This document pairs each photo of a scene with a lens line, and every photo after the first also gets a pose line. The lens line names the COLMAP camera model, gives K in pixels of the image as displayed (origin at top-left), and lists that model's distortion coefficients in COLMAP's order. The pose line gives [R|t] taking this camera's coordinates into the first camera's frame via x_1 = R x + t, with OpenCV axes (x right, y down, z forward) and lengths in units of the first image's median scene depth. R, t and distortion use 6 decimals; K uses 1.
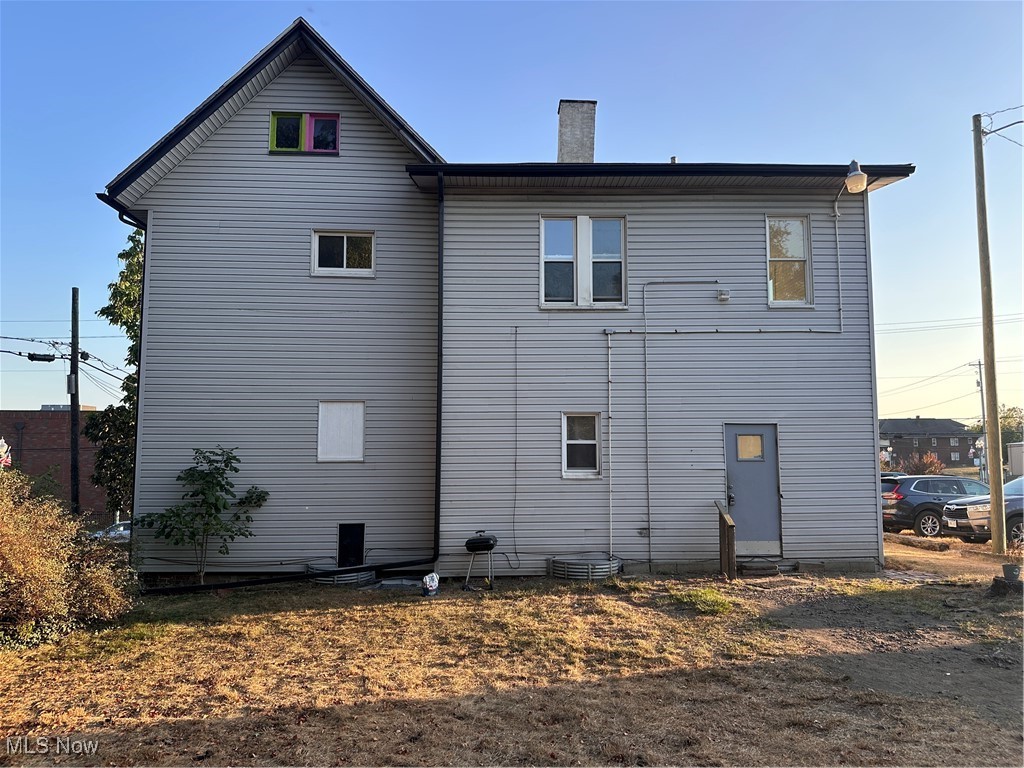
lens RADIAL K [[720.2, 0, 507.5], [0, 720.2, 380.1], [0, 0, 1]] dist [0.055257, -0.016653]
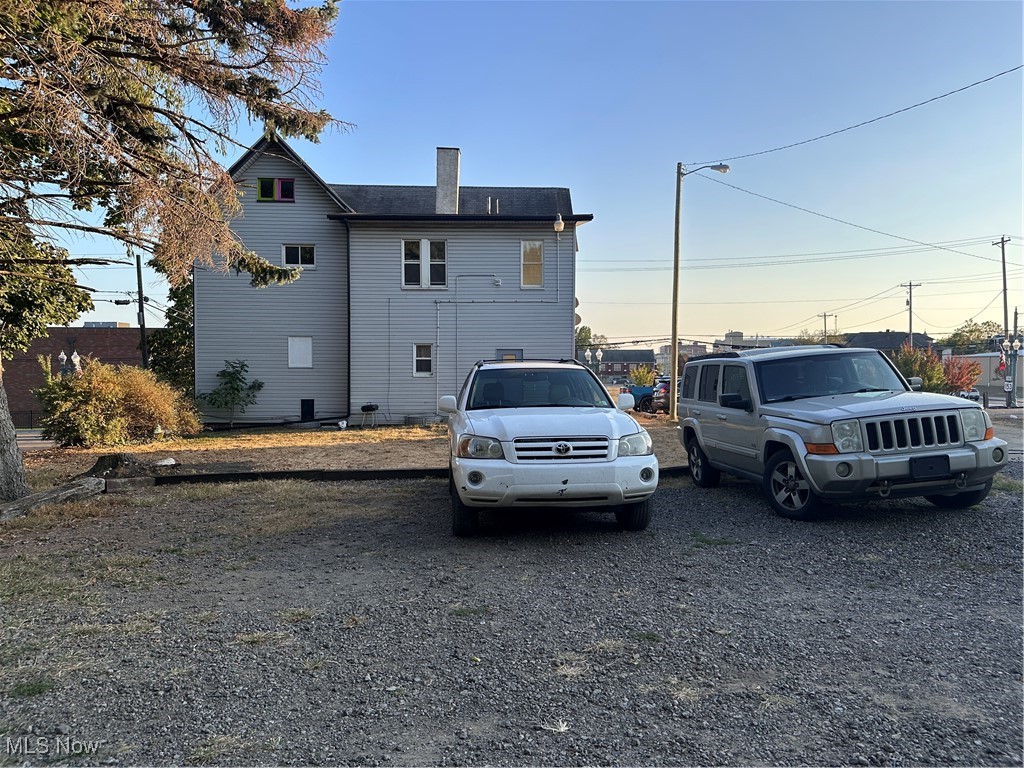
lens RADIAL K [[720.2, 0, 514.5], [0, 720.2, 382.6], [0, 0, 1]] dist [0.055257, -0.016653]
pose [[0.999977, 0.003886, -0.005547, 0.351574], [-0.003158, 0.992059, 0.125733, -0.092567], [0.005992, -0.125713, 0.992049, -0.918998]]
